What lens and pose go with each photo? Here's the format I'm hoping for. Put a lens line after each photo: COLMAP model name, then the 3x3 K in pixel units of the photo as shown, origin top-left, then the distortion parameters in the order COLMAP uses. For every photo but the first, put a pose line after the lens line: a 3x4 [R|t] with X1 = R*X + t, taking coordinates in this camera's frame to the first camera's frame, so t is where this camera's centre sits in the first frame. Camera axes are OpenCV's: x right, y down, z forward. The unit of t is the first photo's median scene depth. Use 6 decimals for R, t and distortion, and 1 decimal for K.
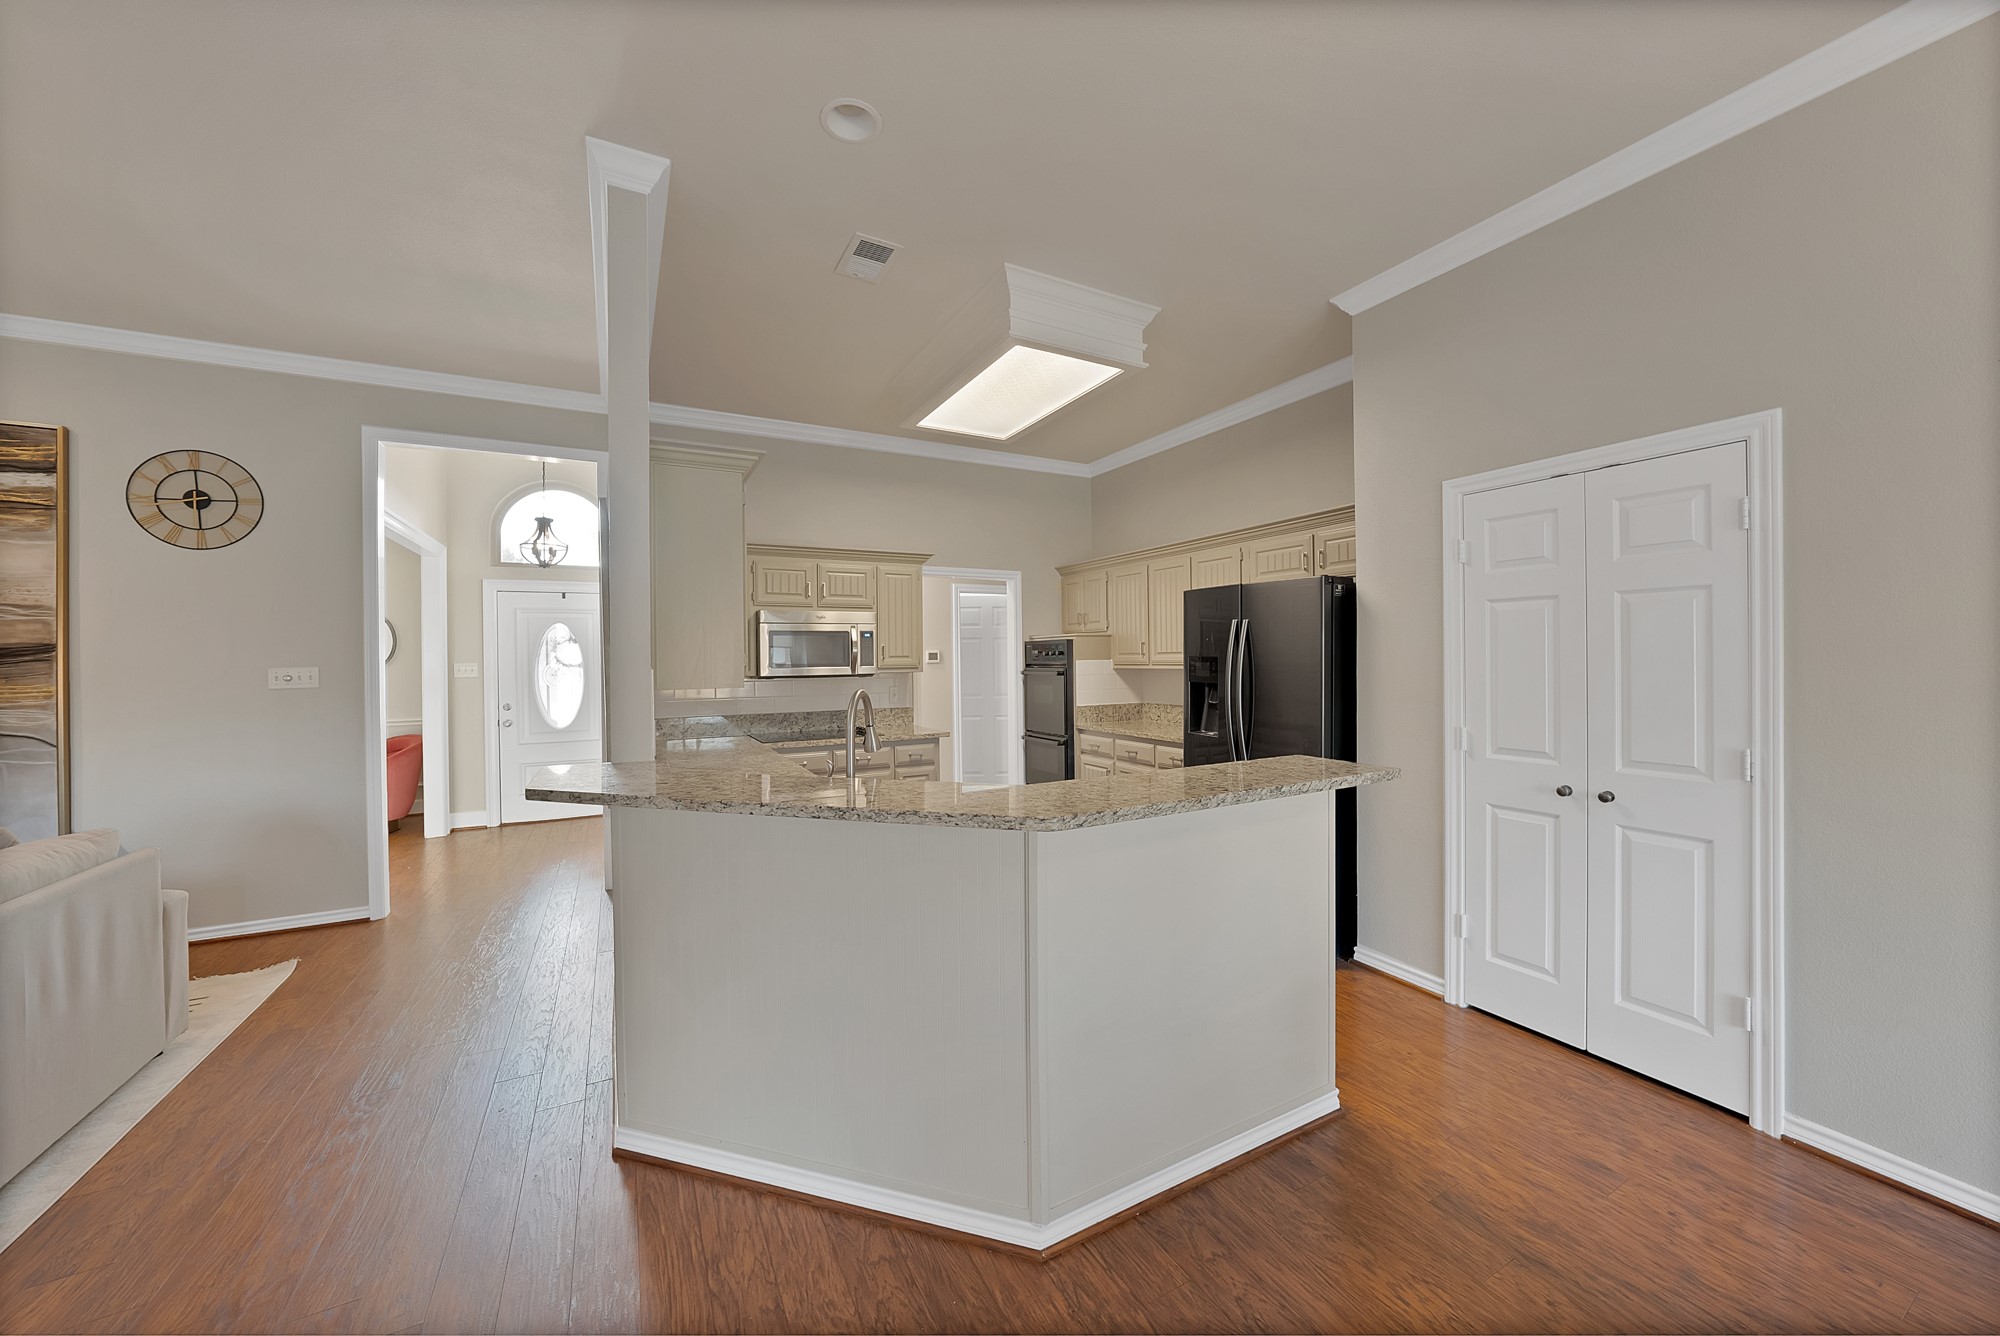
lens RADIAL K [[721.5, 0, 1007.4], [0, 721.5, 660.3], [0, 0, 1]] dist [-0.029403, 0.006713]
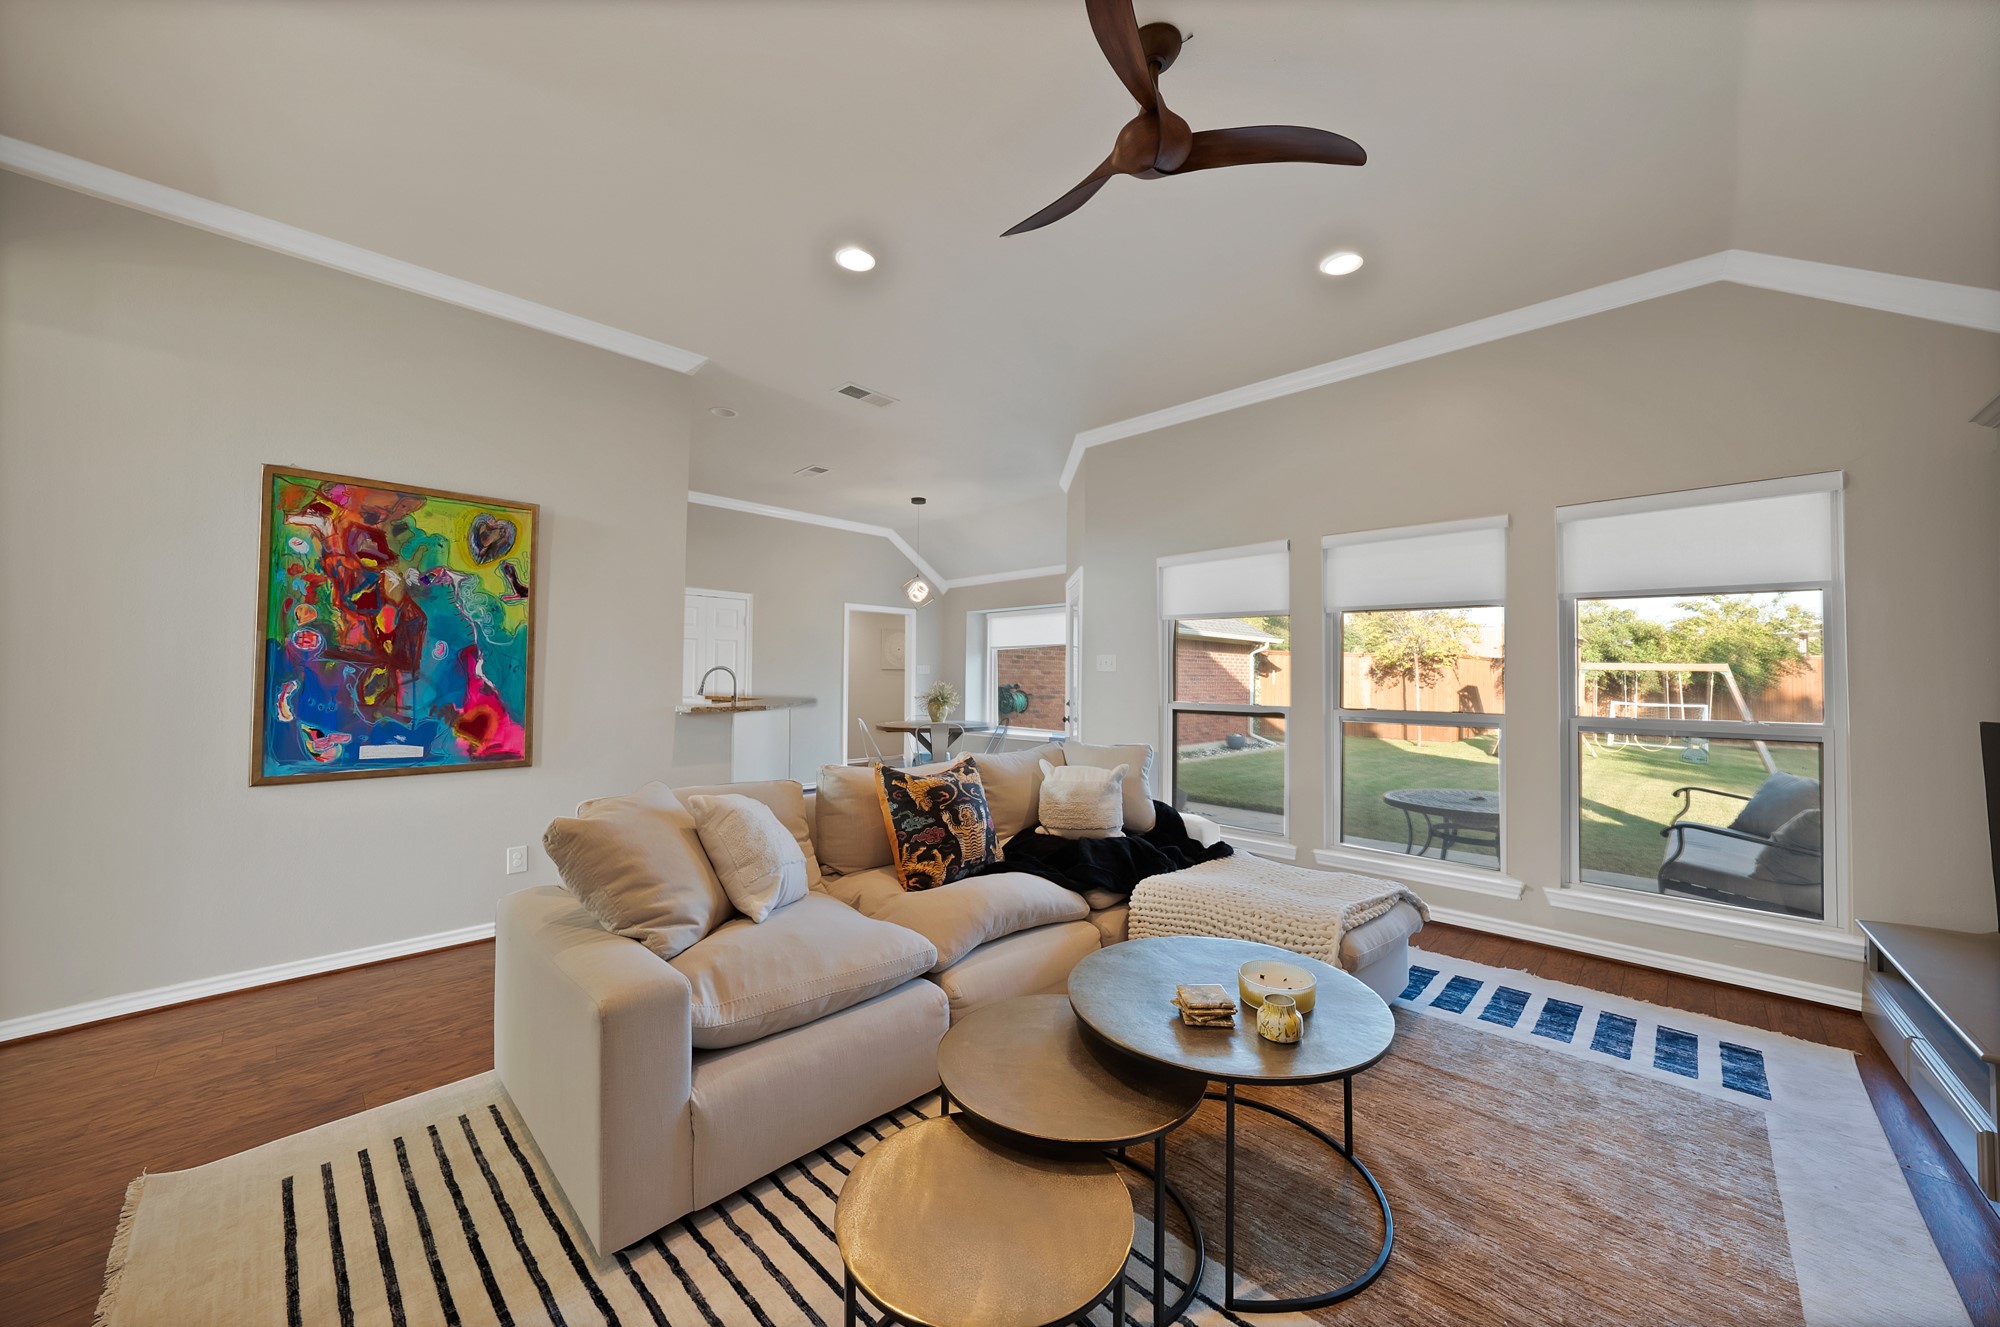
lens RADIAL K [[714.6, 0, 990.8], [0, 714.6, 657.9], [0, 0, 1]] dist [-0.015923, 0.000437]
pose [[-0.295110, 0.033850, 0.954864, -2.365297], [-0.003158, 0.999332, -0.036402, 0.085128], [-0.955458, -0.013758, -0.294806, 0.778676]]
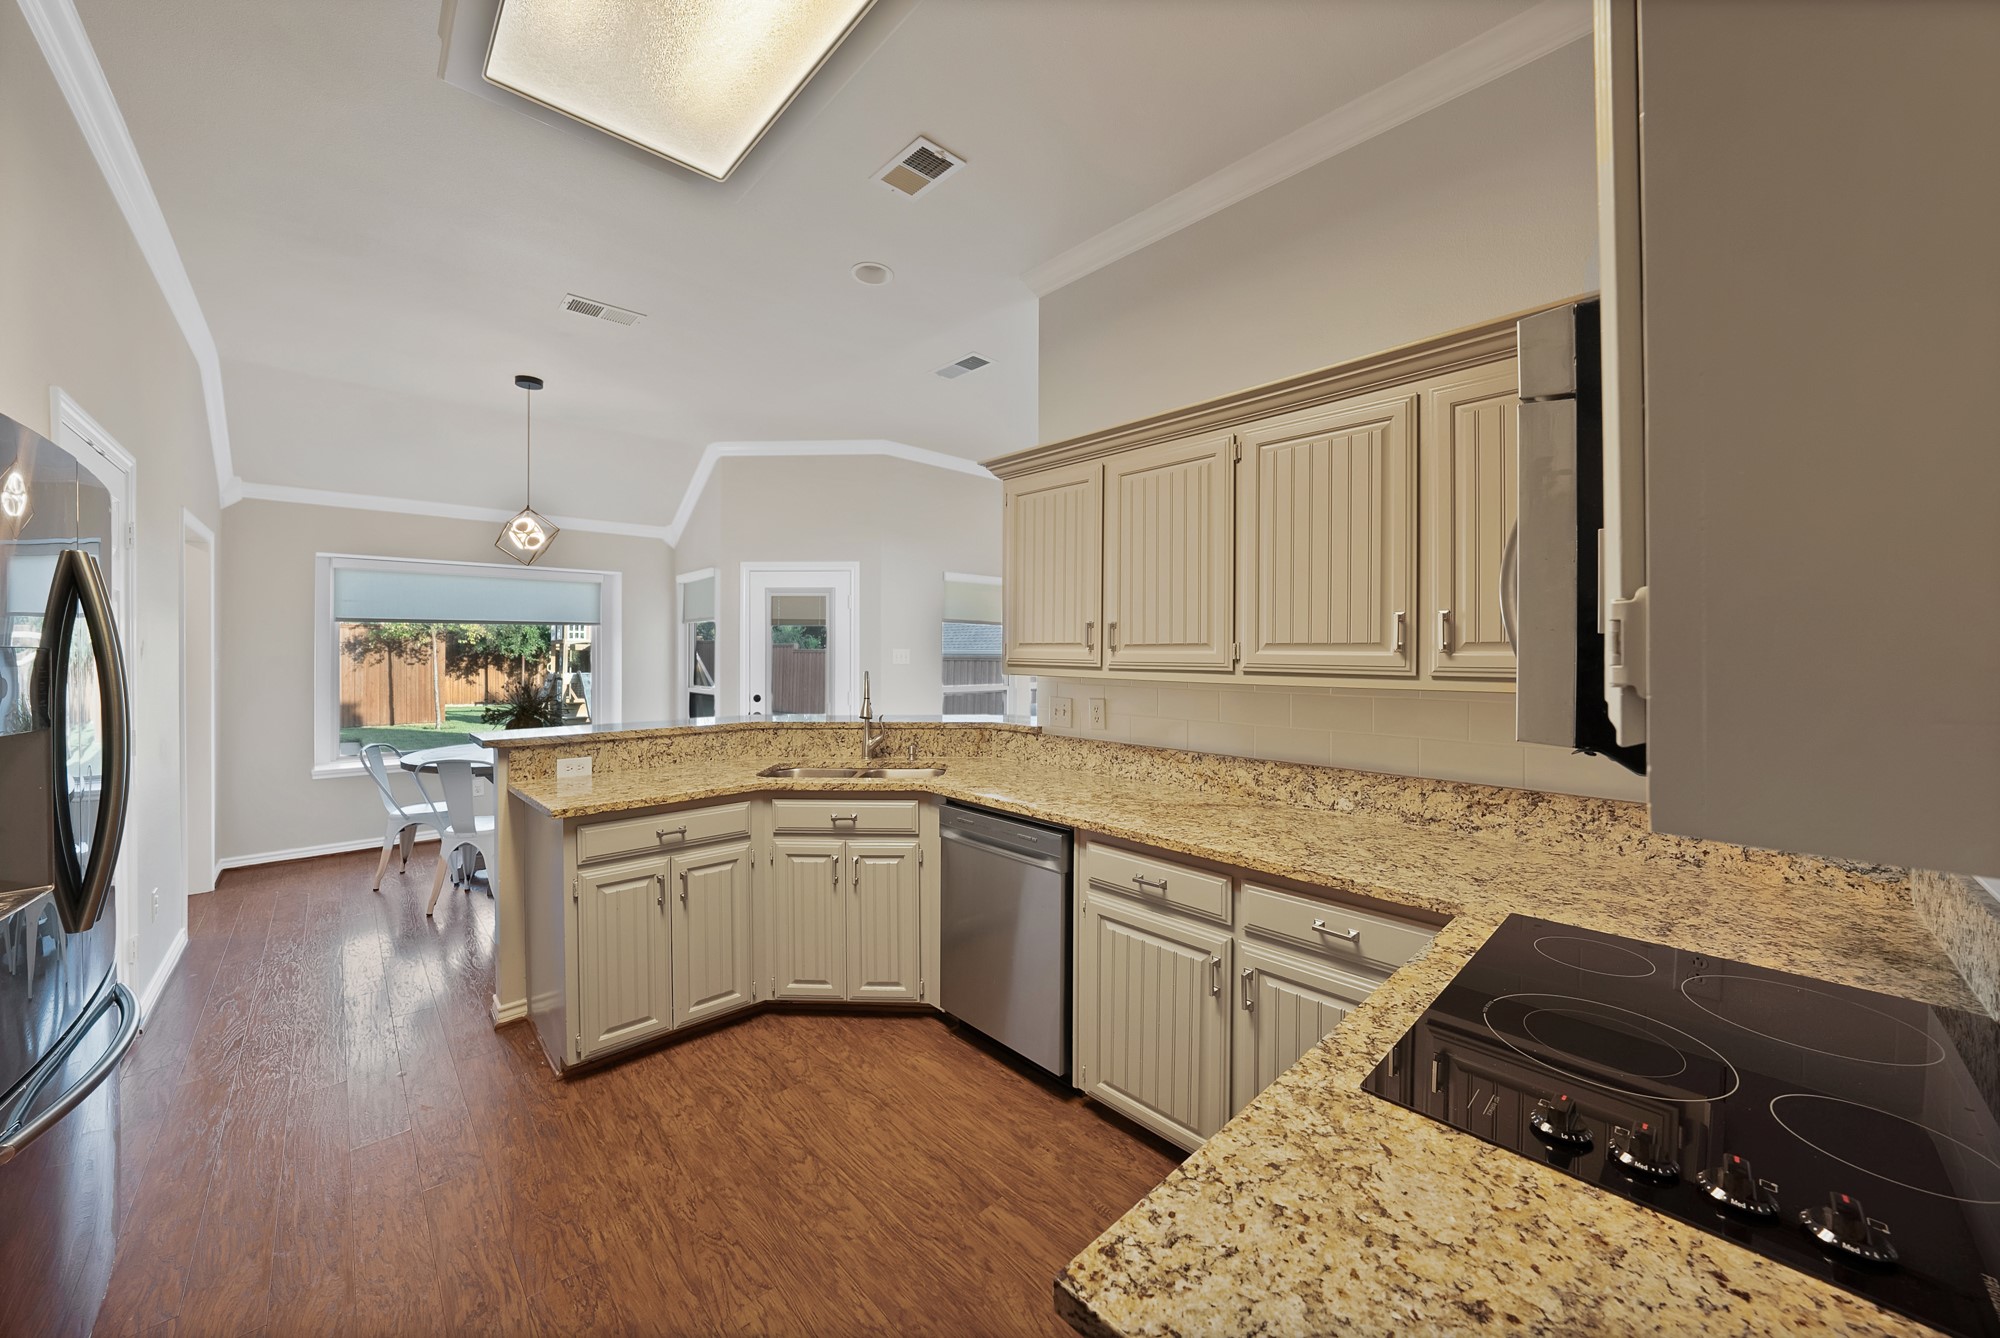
lens RADIAL K [[719.2, 0, 998.6], [0, 719.2, 652.7], [0, 0, 1]] dist [-0.030304, 0.006358]
pose [[-0.967518, 0.008154, -0.252671, -0.091674], [0.007016, 0.999961, 0.005402, -0.001749], [0.252705, 0.003453, -0.967537, 2.252863]]
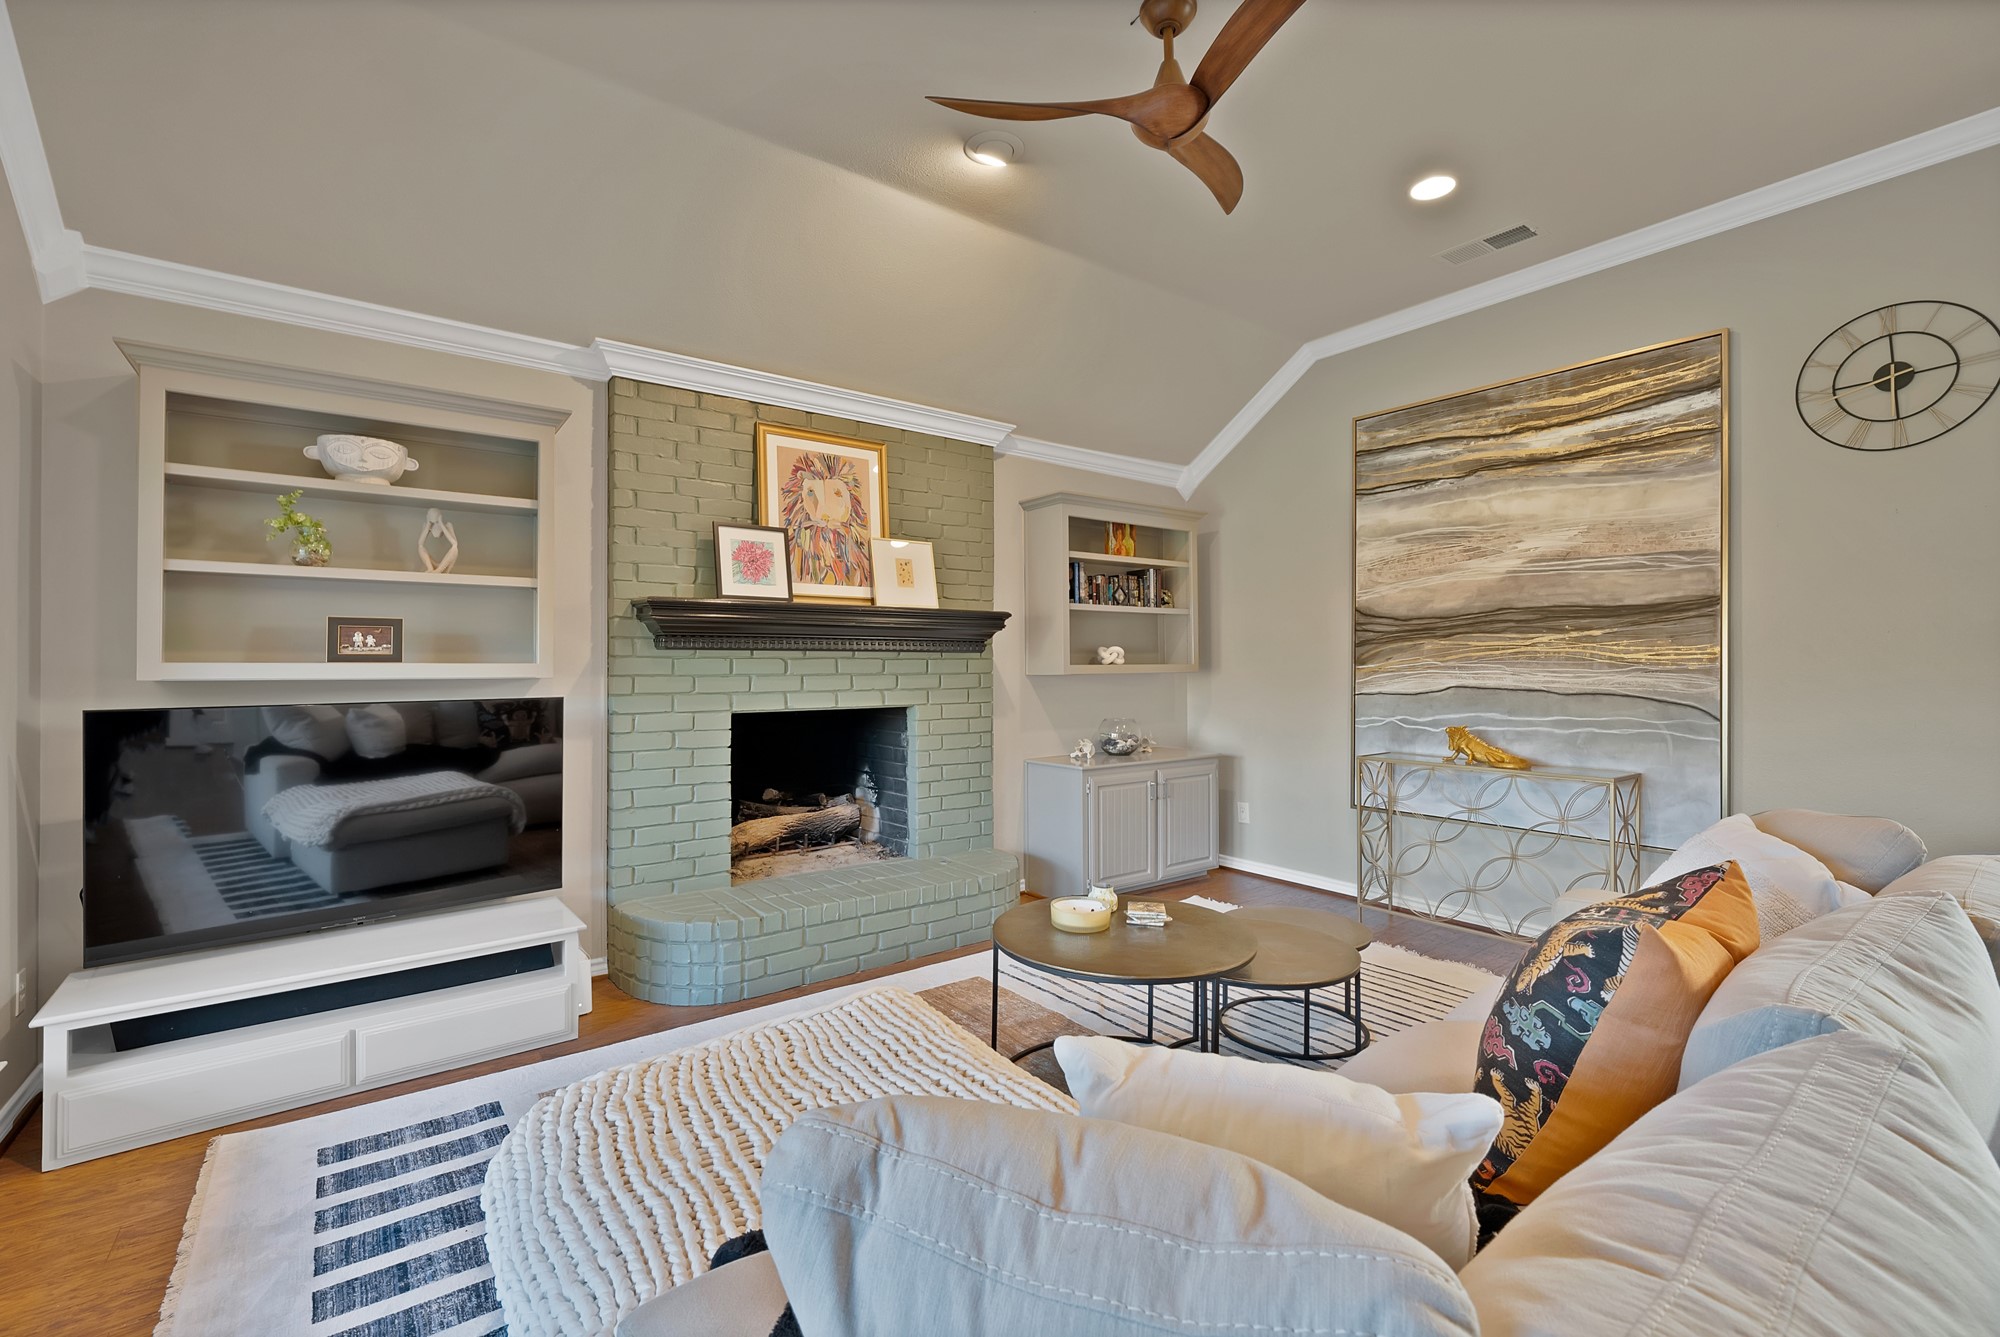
lens RADIAL K [[862.8, 0, 1001.7], [0, 862.8, 661.0], [0, 0, 1]] dist [-0.001857, 0.000717]
pose [[0.157216, 0.008215, -0.987530, -0.687425], [-0.003668, 0.999963, 0.007734, 0.068068], [0.987557, 0.002406, 0.157241, 0.011103]]
